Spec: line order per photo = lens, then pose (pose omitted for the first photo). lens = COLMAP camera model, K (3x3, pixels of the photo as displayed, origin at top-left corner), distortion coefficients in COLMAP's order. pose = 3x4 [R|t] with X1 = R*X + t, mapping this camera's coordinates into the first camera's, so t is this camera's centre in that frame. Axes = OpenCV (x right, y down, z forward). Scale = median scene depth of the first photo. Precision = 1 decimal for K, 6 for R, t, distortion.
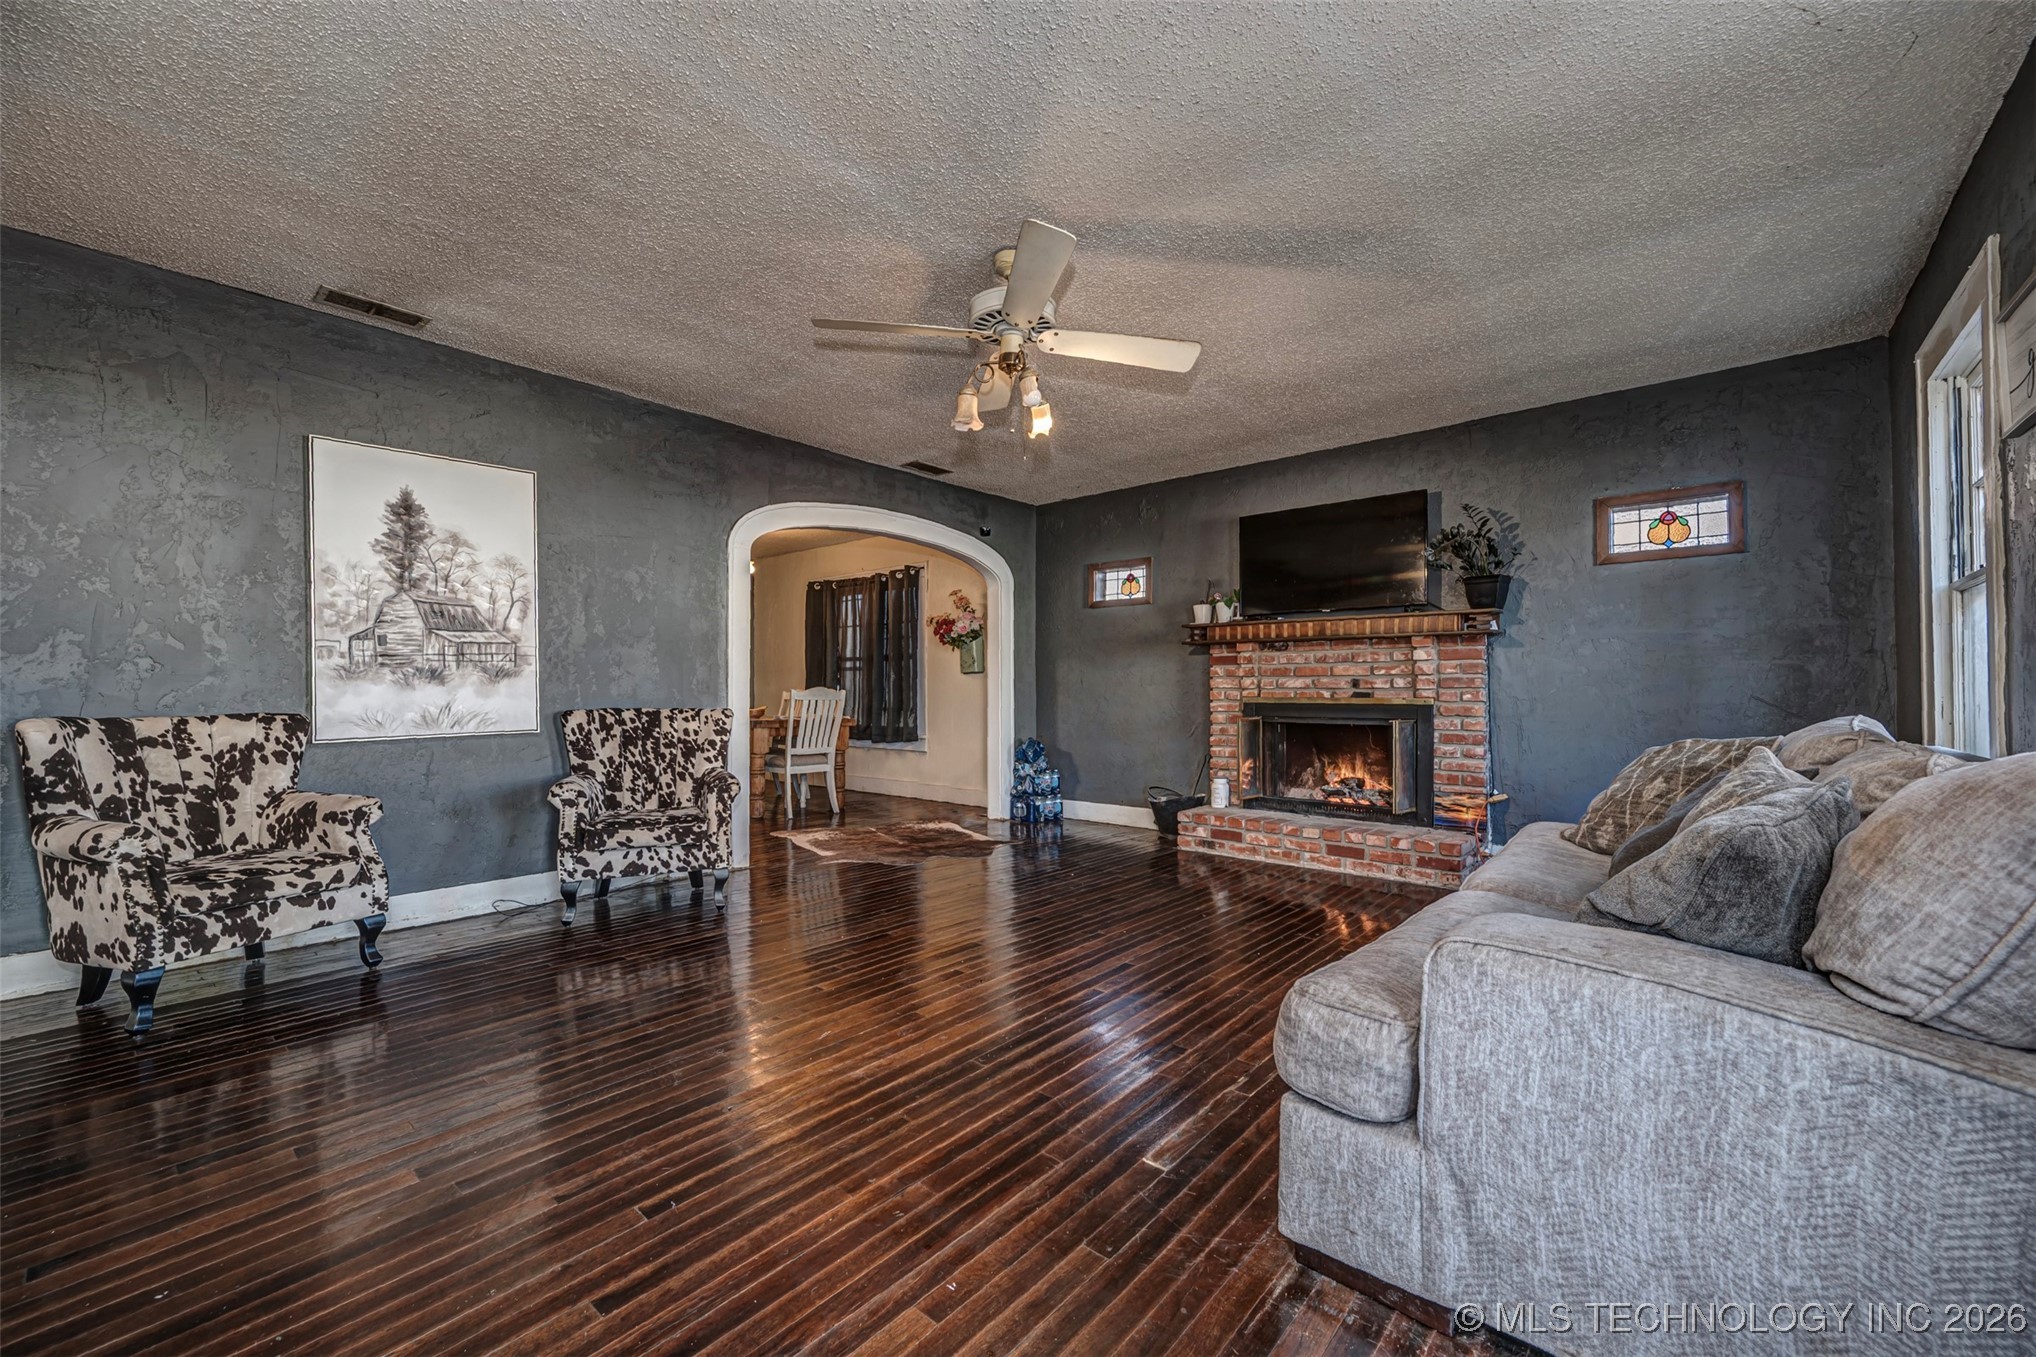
lens RADIAL K [[798.9, 0, 1022.4], [0, 798.9, 686.0], [0, 0, 1]] dist [-0.001698, -0.001666]
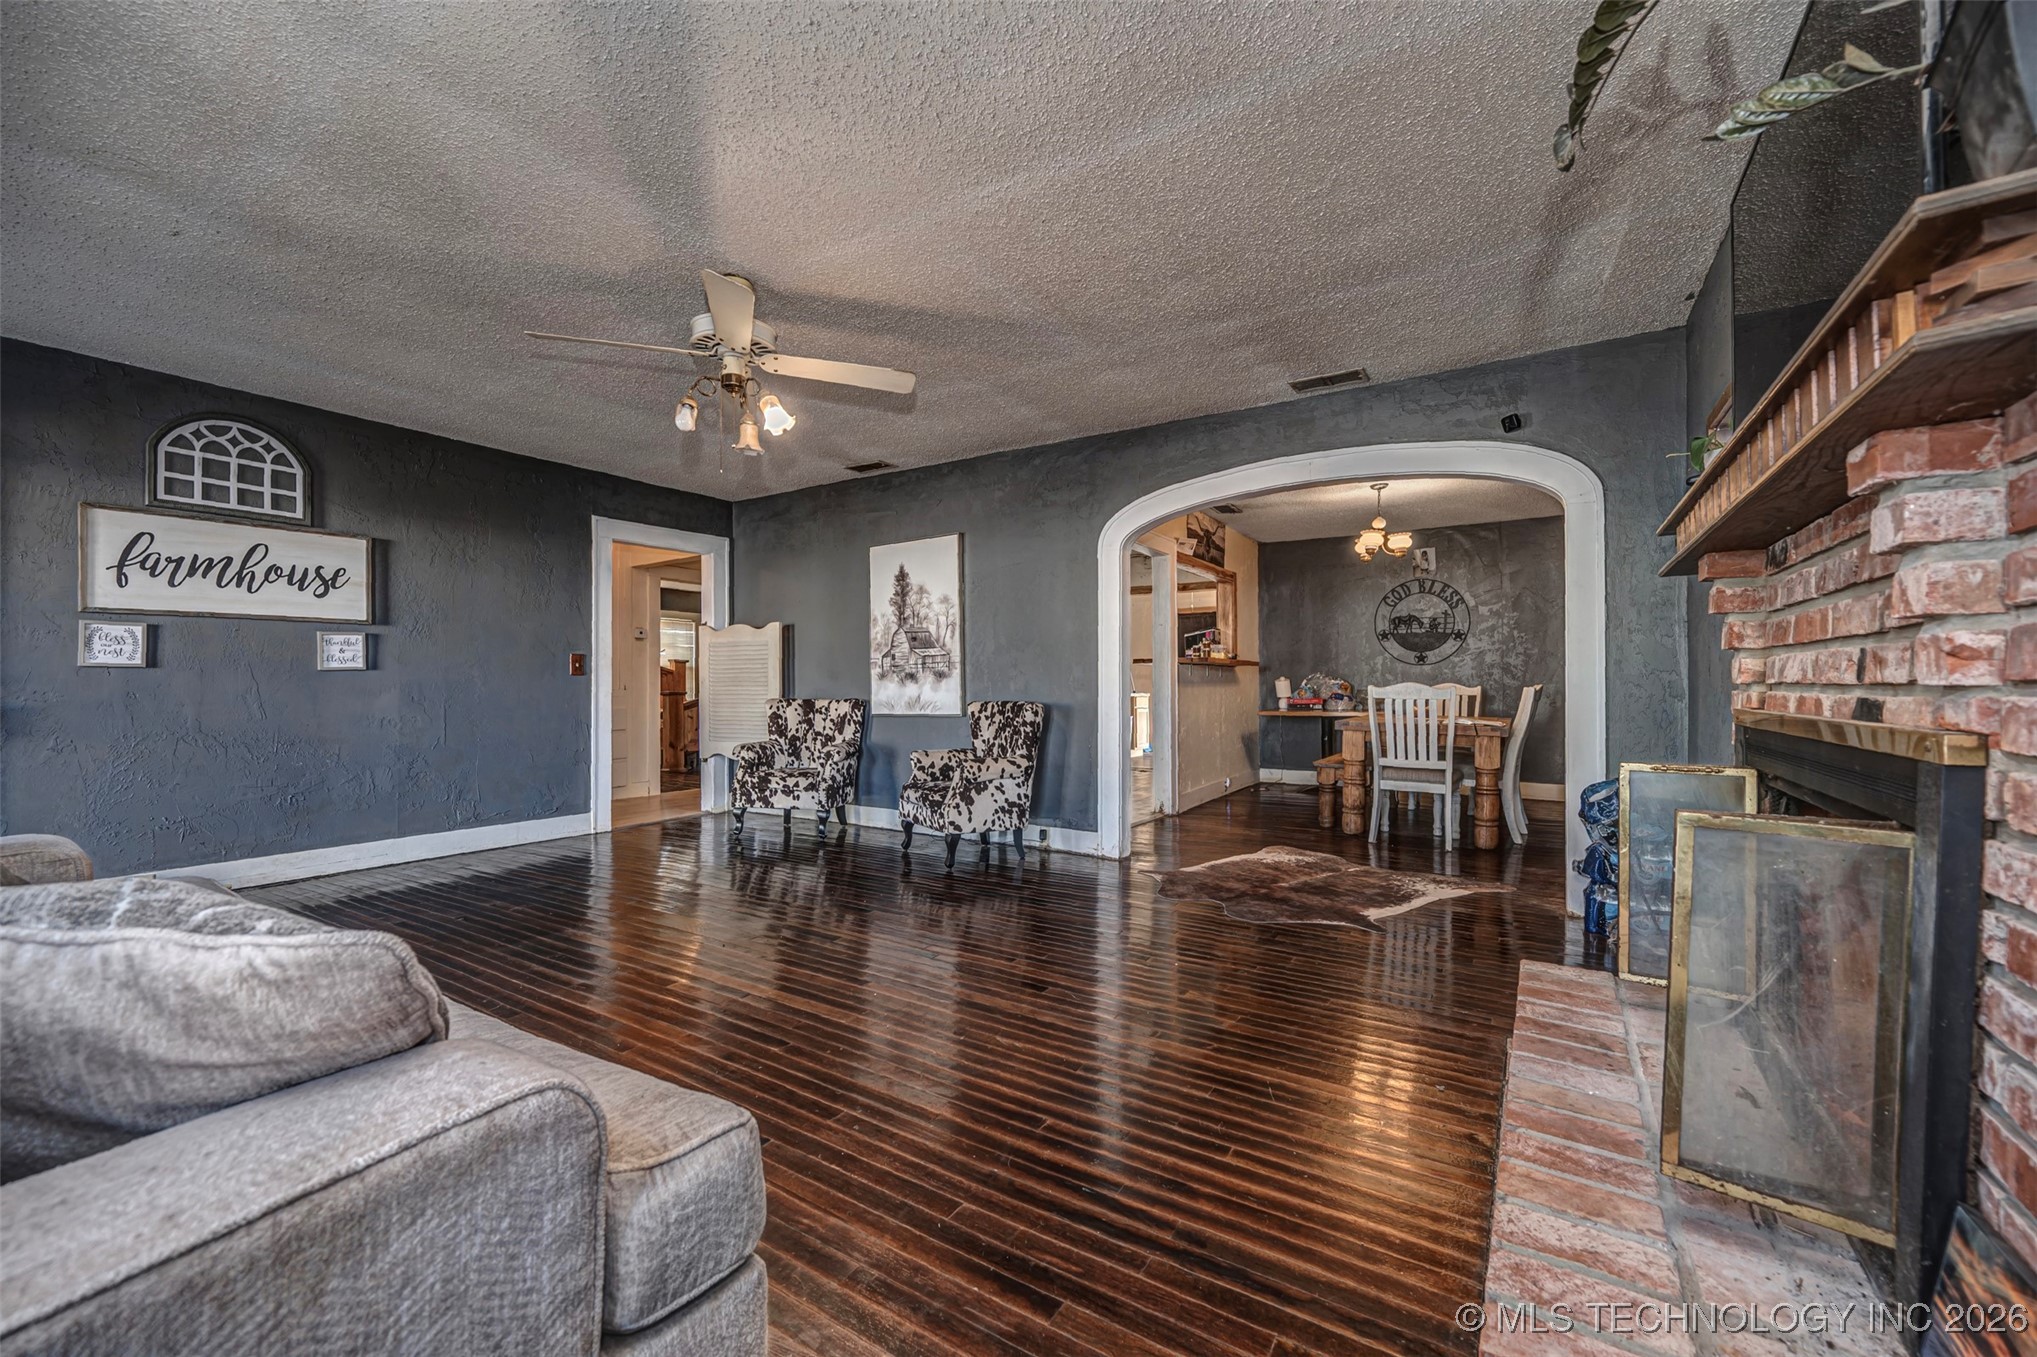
lens RADIAL K [[799.2, 0, 1023.5], [0, 799.2, 684.1], [0, 0, 1]] dist [-0.001698, -0.001666]
pose [[0.156561, -0.001402, -0.987667, 0.704834], [0.005814, 0.999983, -0.000498, 0.001792], [0.987651, -0.005665, 0.156567, 0.778743]]
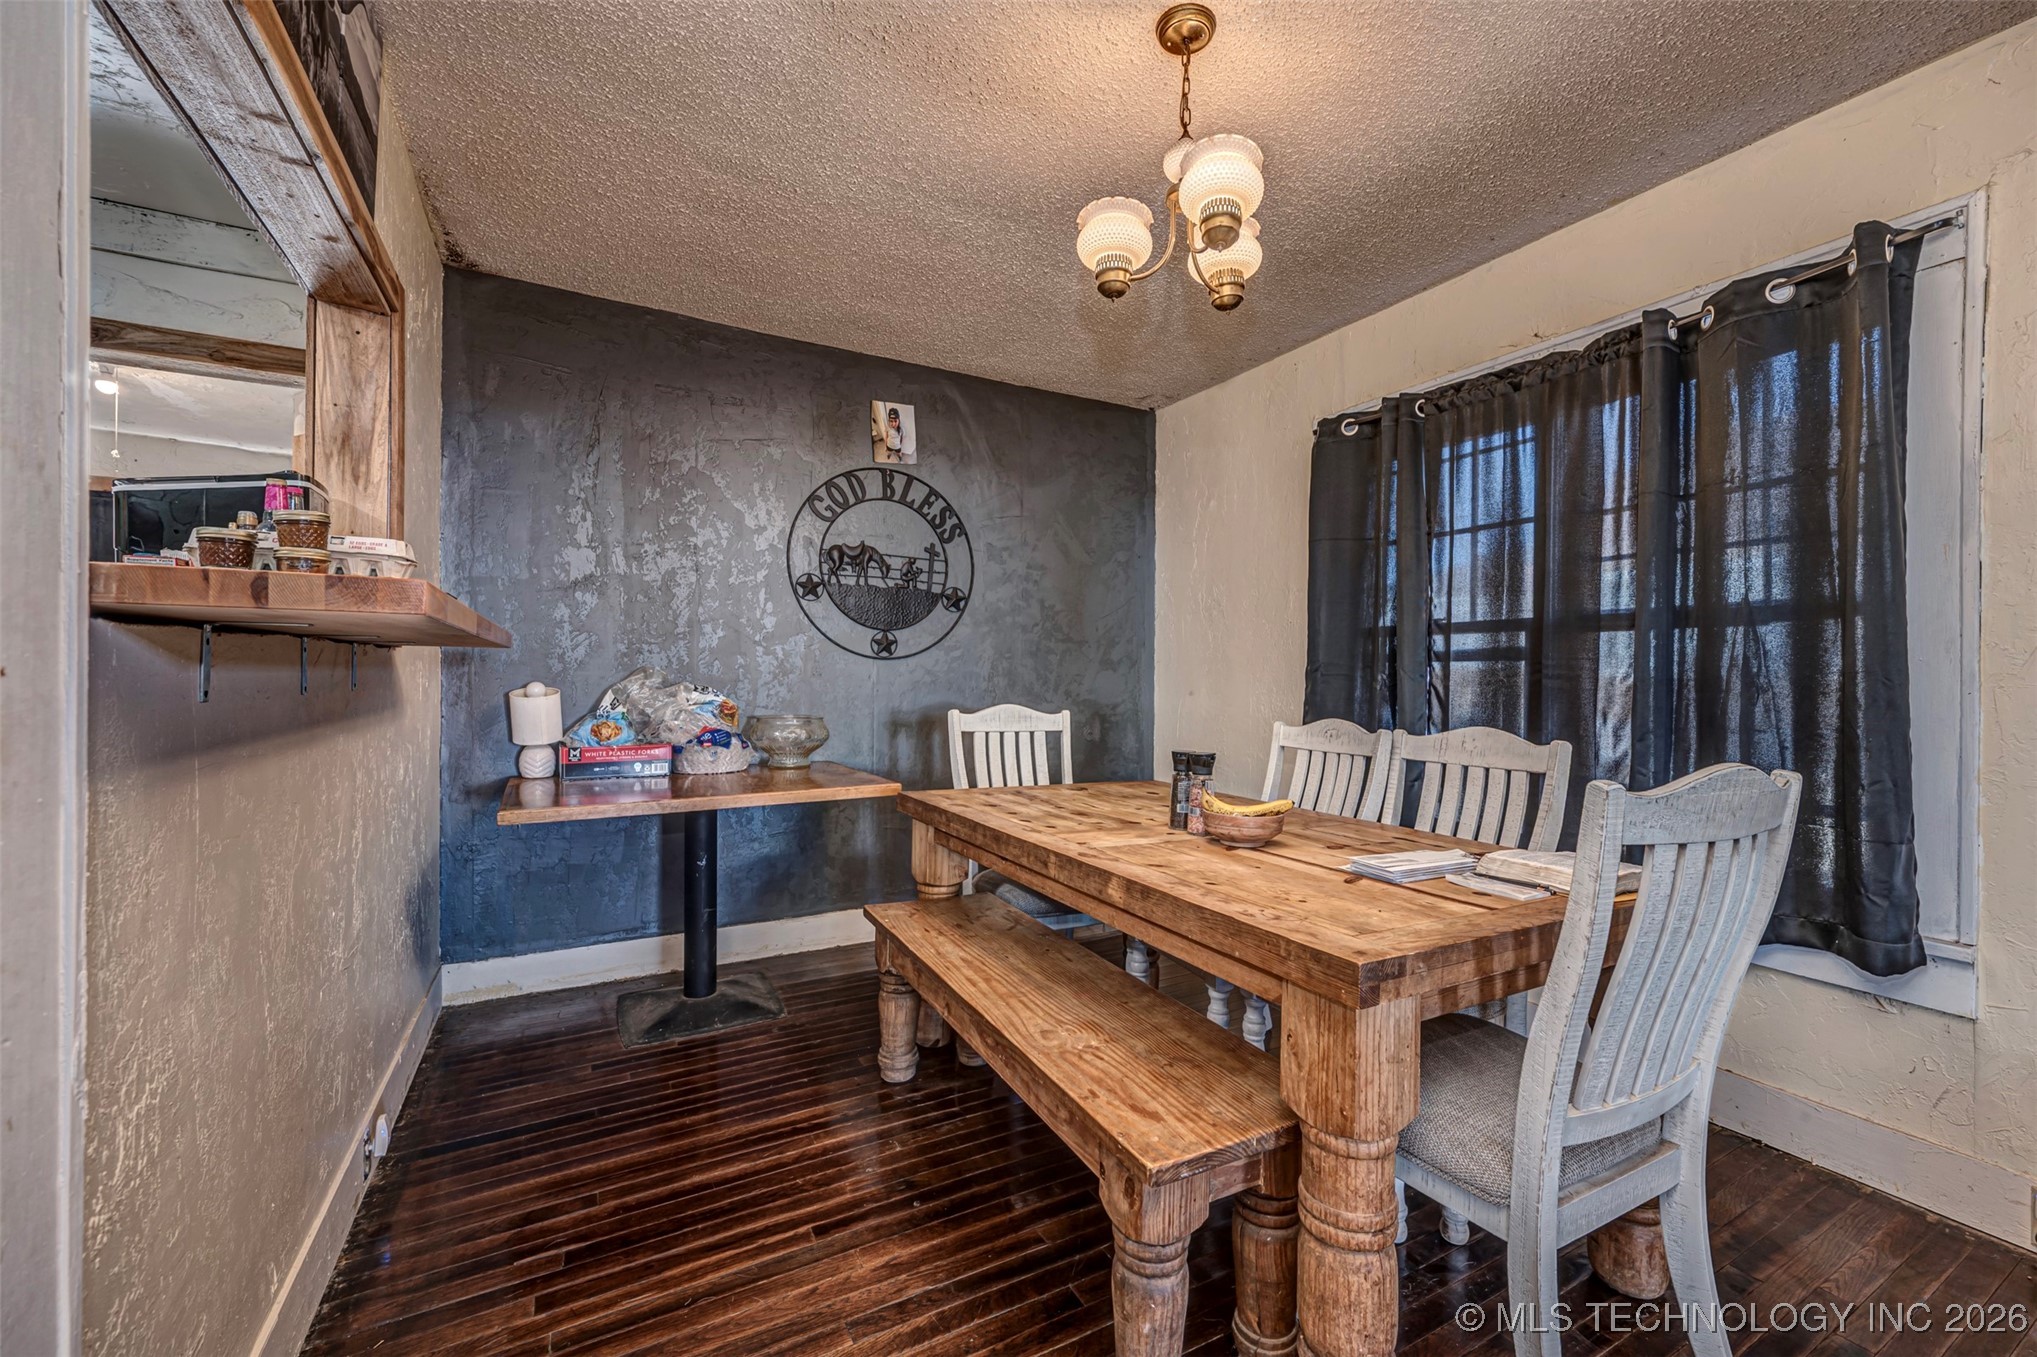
lens RADIAL K [[799.2, 0, 1056.2], [0, 799.2, 686.5], [0, 0, 1]] dist [-0.001698, -0.001666]
pose [[0.948097, 0.011940, -0.317757, -0.506411], [-0.008041, 0.999875, 0.013581, -0.020951], [0.317879, -0.010321, 0.948075, 1.225523]]
